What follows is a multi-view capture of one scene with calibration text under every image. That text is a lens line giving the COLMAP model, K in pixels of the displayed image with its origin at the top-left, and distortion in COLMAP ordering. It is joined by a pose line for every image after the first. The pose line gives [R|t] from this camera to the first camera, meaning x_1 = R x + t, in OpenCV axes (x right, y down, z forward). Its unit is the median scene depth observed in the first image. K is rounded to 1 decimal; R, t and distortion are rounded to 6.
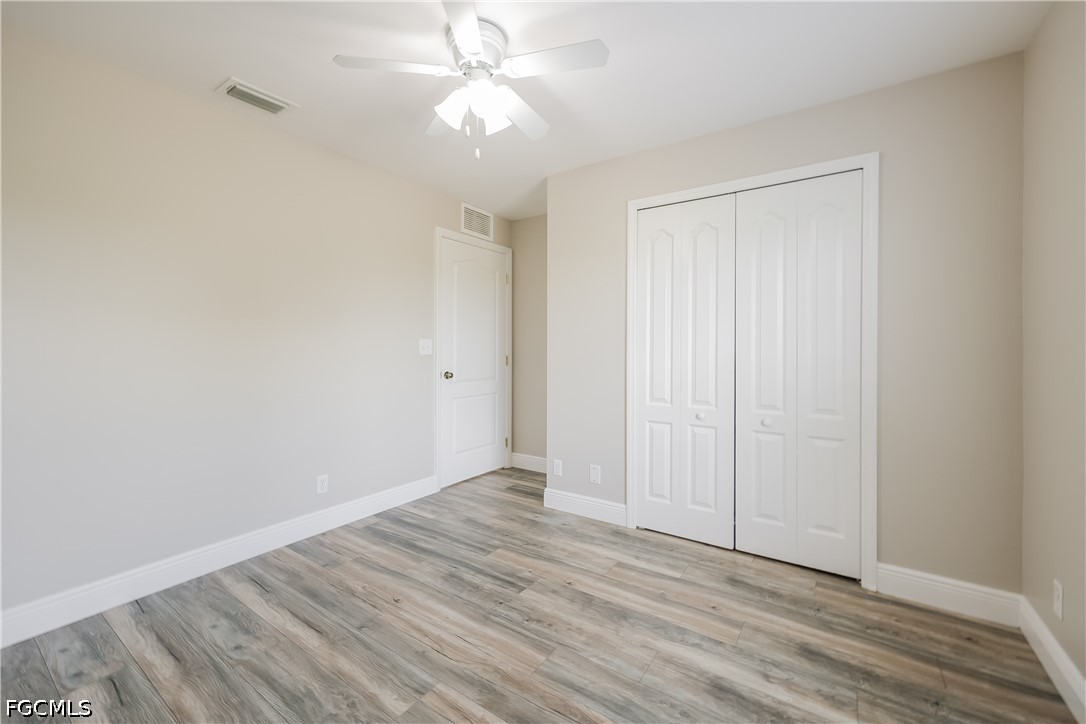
lens RADIAL K [[445.2, 0, 547.0], [0, 445.2, 347.0], [0, 0, 1]] dist [-0.001546, 0.000191]
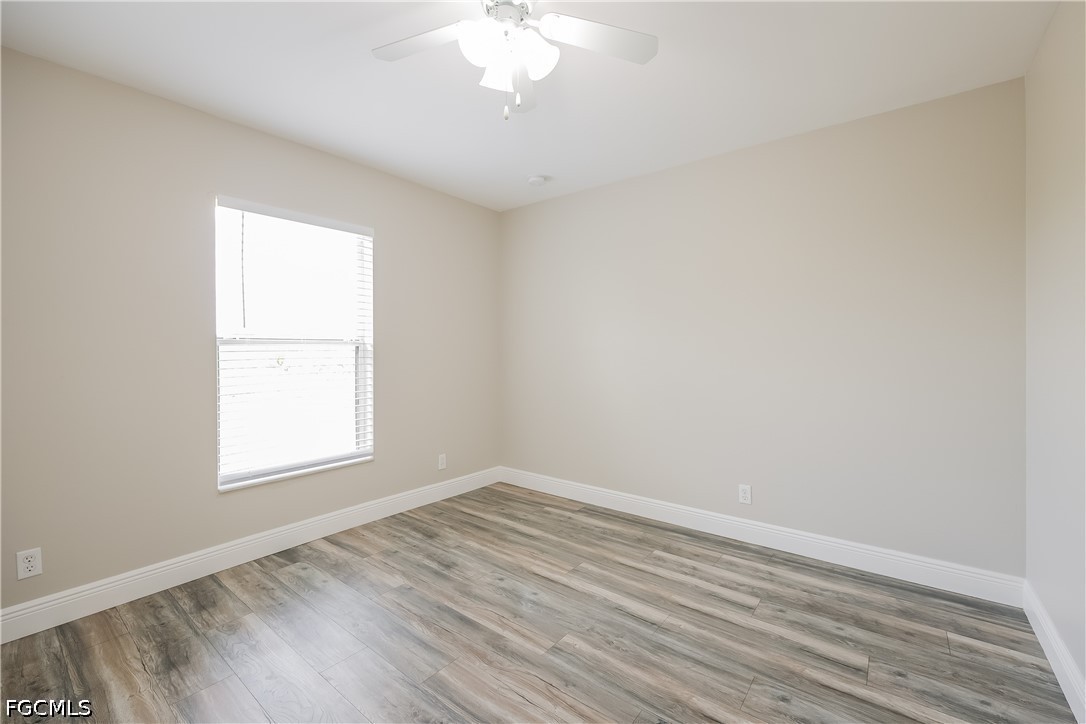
lens RADIAL K [[445.2, 0, 542.5], [0, 445.2, 360.6], [0, 0, 1]] dist [-0.001546, 0.000191]
pose [[-0.997471, 0.004189, 0.070957, -0.472976], [0.005438, 0.999834, 0.017408, 0.003653], [-0.070872, 0.017750, -0.997327, 3.050666]]
